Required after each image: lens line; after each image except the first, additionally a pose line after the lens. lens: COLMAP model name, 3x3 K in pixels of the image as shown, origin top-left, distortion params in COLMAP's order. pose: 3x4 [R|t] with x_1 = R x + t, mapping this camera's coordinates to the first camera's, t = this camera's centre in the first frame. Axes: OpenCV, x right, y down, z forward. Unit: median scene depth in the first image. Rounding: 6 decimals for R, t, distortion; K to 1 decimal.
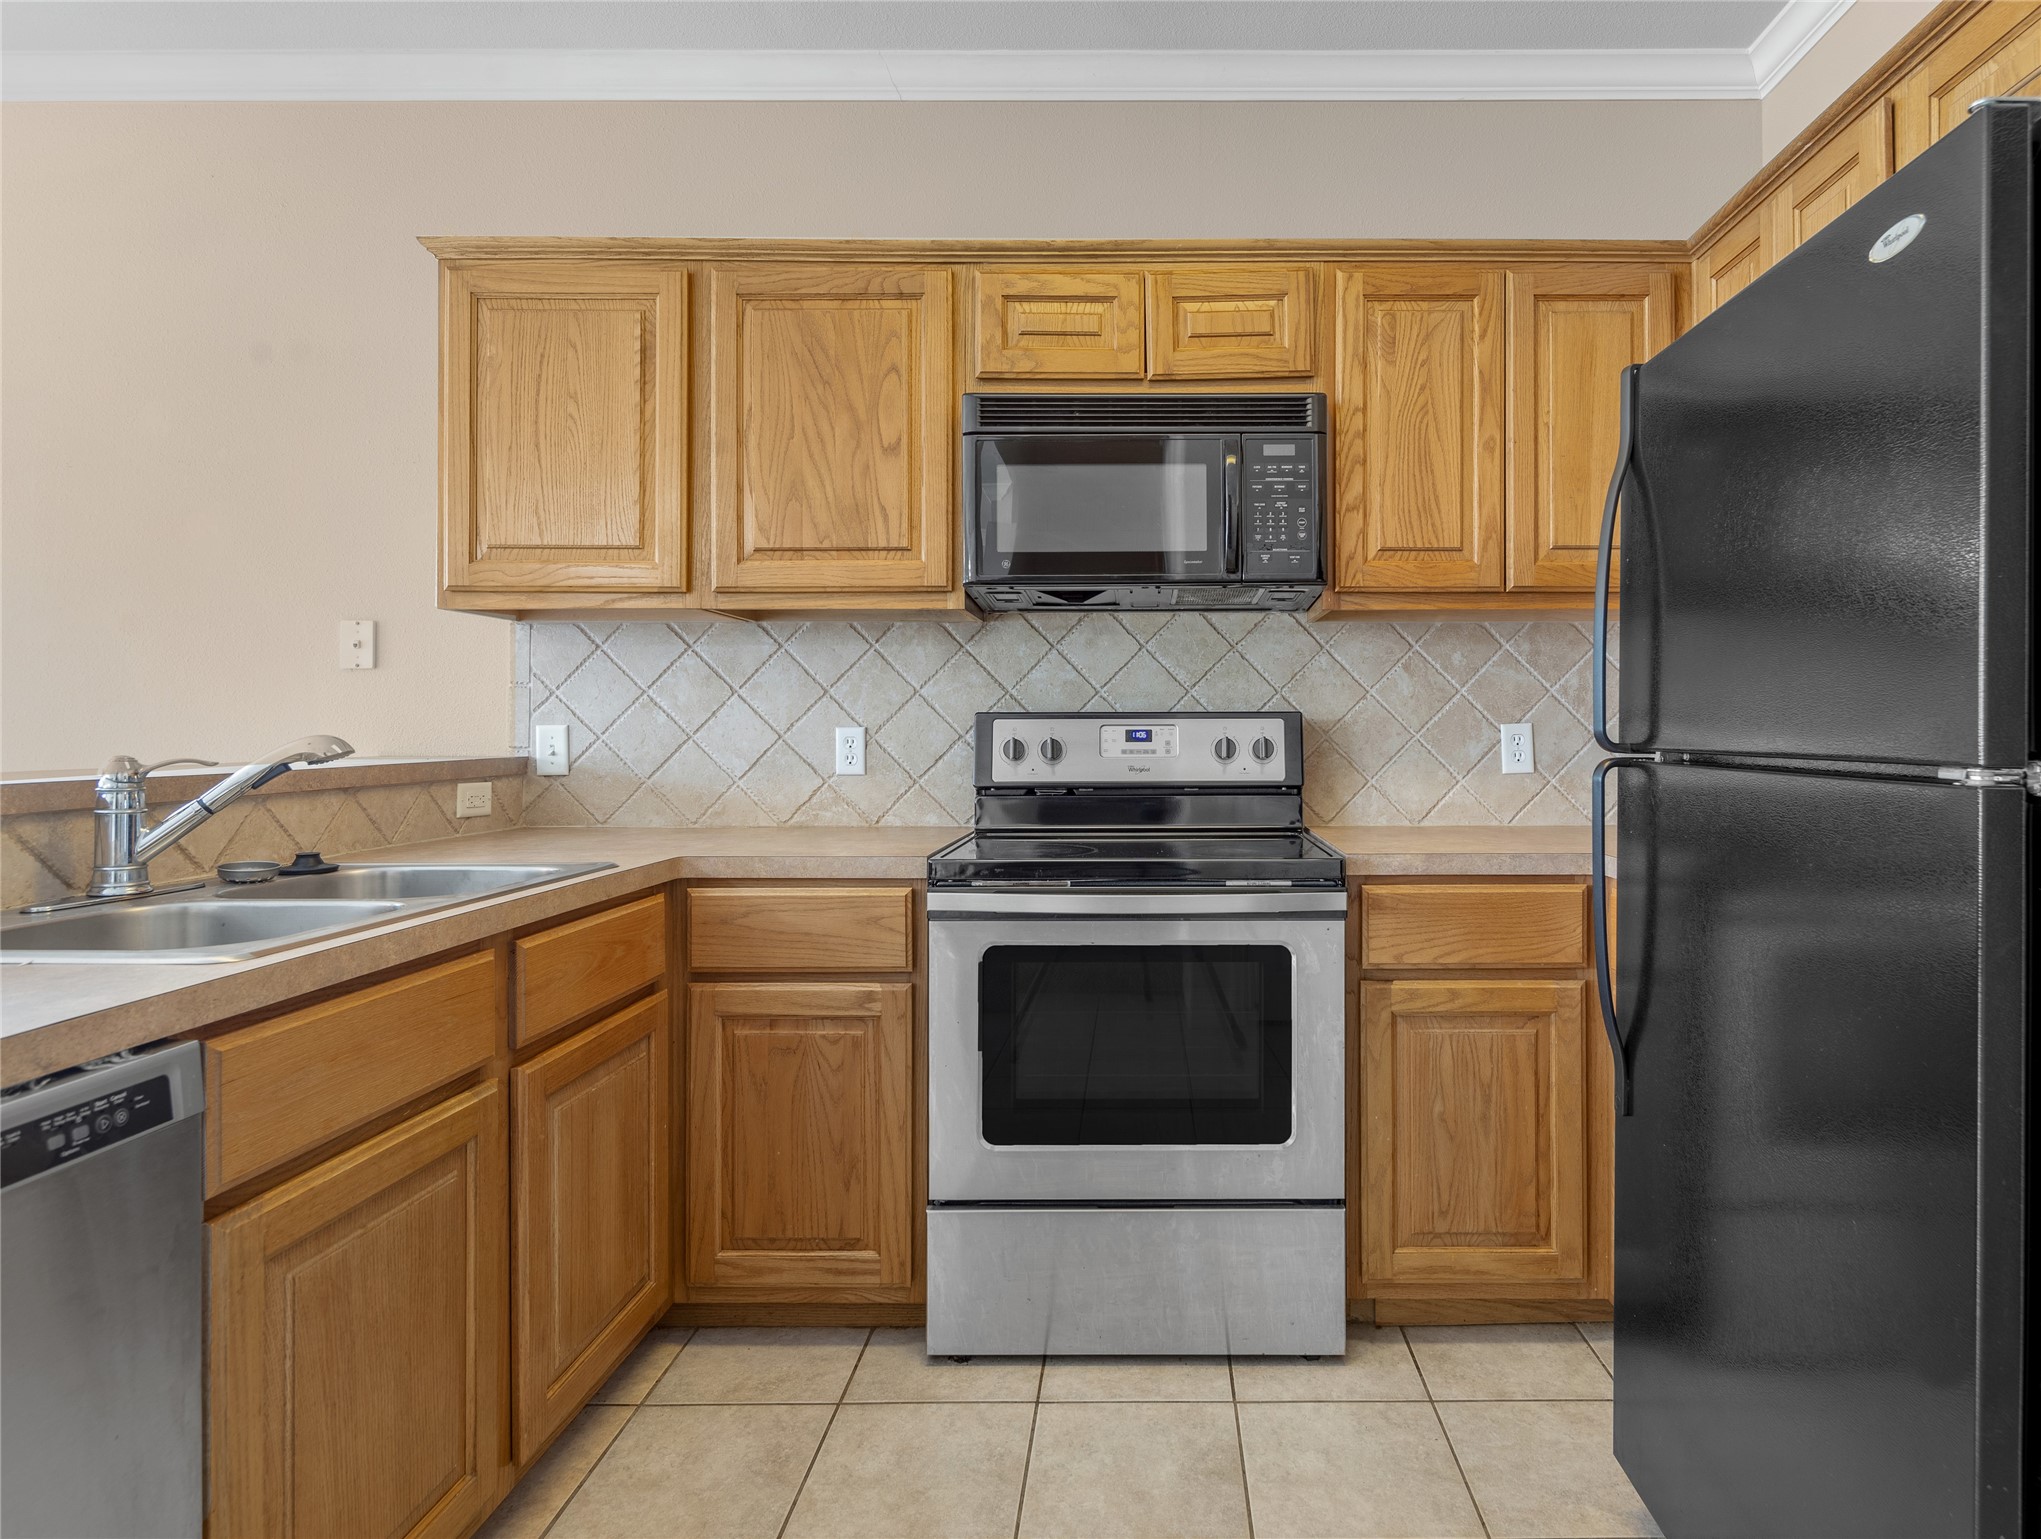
lens RADIAL K [[1179.7, 0, 1147.5], [0, 1179.7, 718.3], [0, 0, 1]] dist [0.005533, -0.005240]
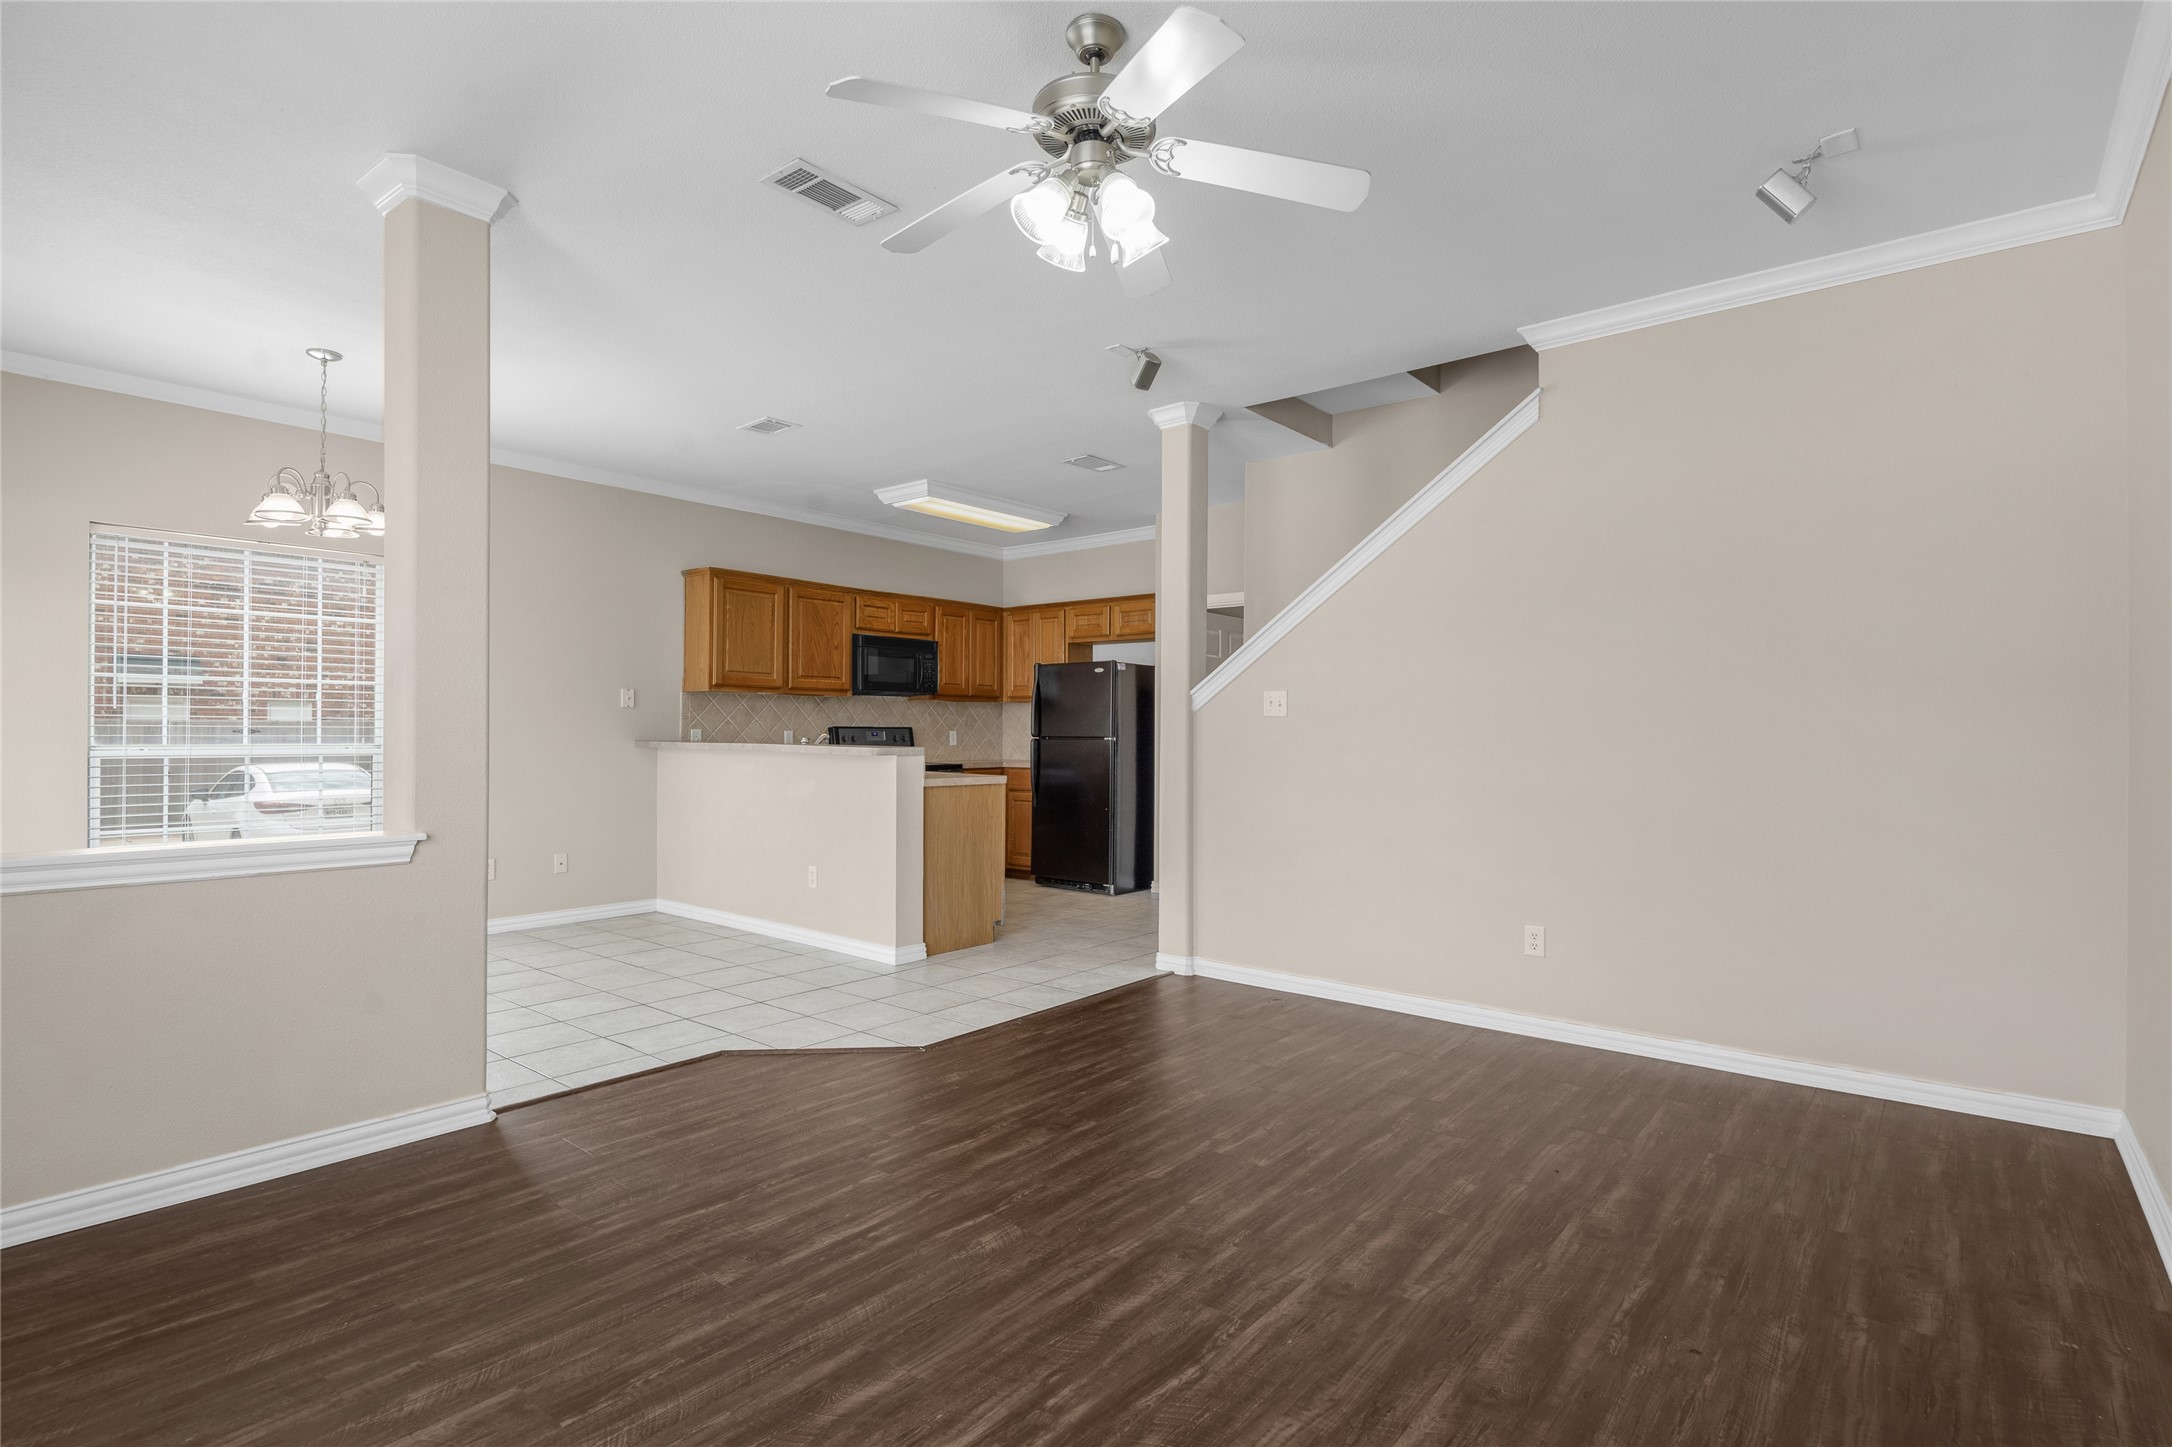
lens RADIAL K [[1091.1, 0, 1047.0], [0, 1091.1, 718.7], [0, 0, 1]] dist [0.005460, -0.003451]
pose [[0.674820, 0.011634, 0.737891, -2.145228], [-0.010995, 0.999923, -0.005710, -0.013137], [-0.737901, -0.004260, 0.674896, -1.583863]]
